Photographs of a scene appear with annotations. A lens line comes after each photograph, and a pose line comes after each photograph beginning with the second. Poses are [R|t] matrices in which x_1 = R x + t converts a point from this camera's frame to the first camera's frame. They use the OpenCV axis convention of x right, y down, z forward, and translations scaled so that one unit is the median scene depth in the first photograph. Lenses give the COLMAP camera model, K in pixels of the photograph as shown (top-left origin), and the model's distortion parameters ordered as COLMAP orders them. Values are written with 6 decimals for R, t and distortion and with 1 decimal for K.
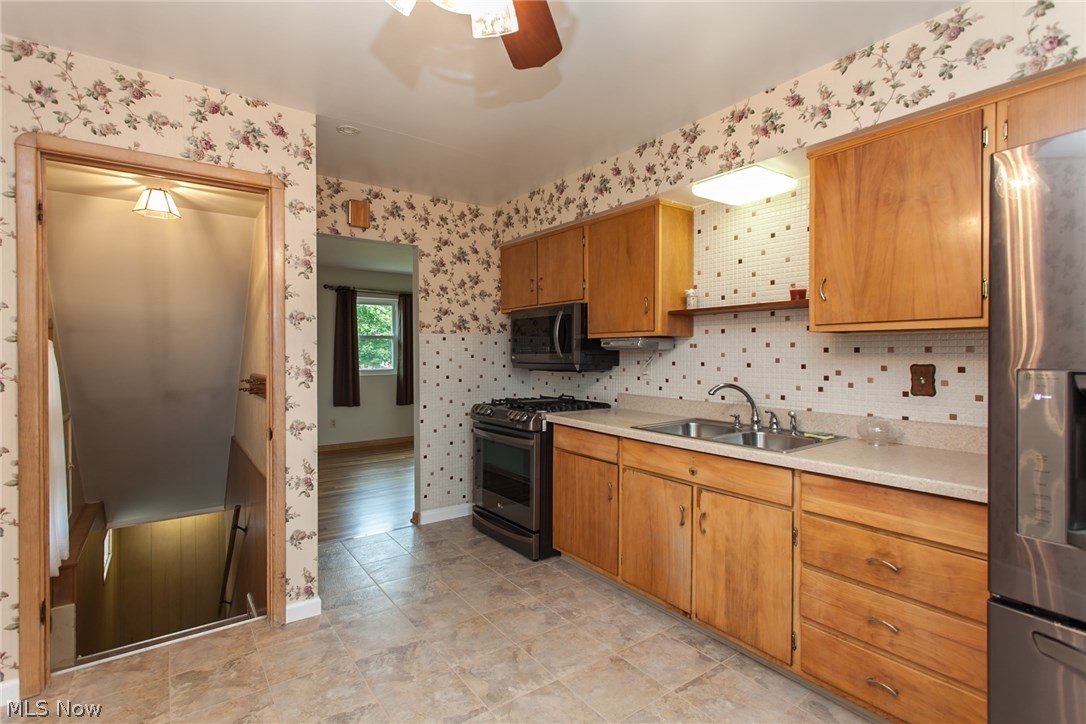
lens RADIAL K [[514.9, 0, 543.0], [0, 514.9, 362.0], [0, 0, 1]] dist [0.000467, 0.001193]
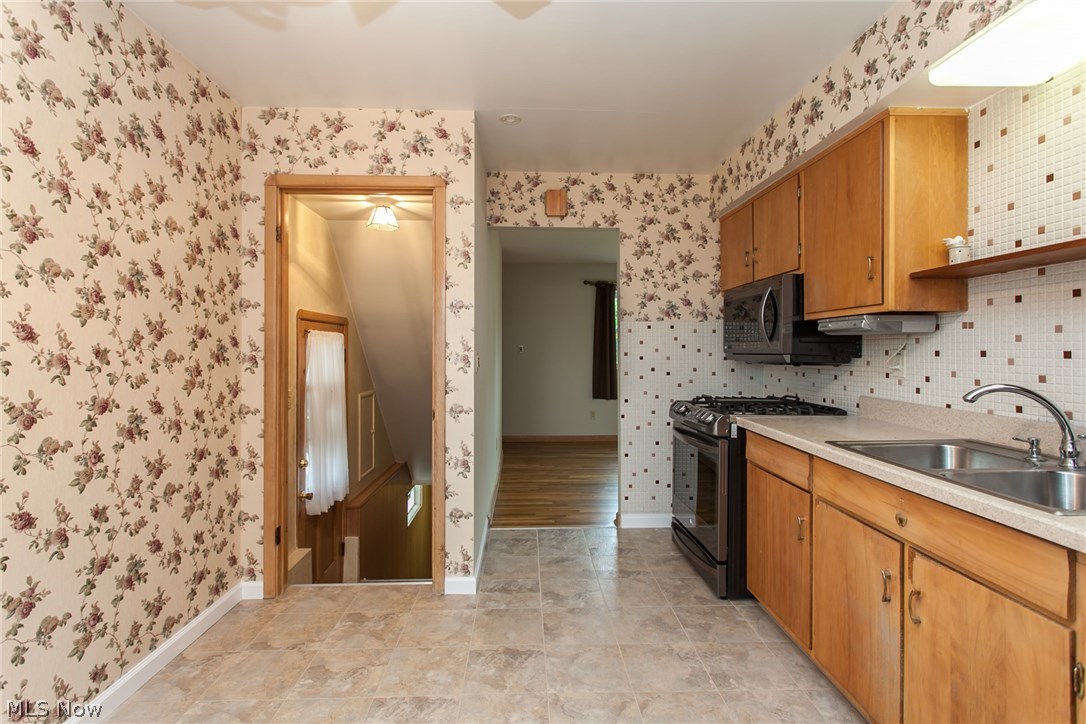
lens RADIAL K [[523.6, 0, 542.8], [0, 523.6, 352.3], [0, 0, 1]] dist [-0.001603, 0.001316]
pose [[0.828775, 0.002815, -0.559575, 0.222631], [-0.010626, 0.999886, -0.010708, 0.014790], [0.559482, 0.014821, 0.828710, 0.173117]]
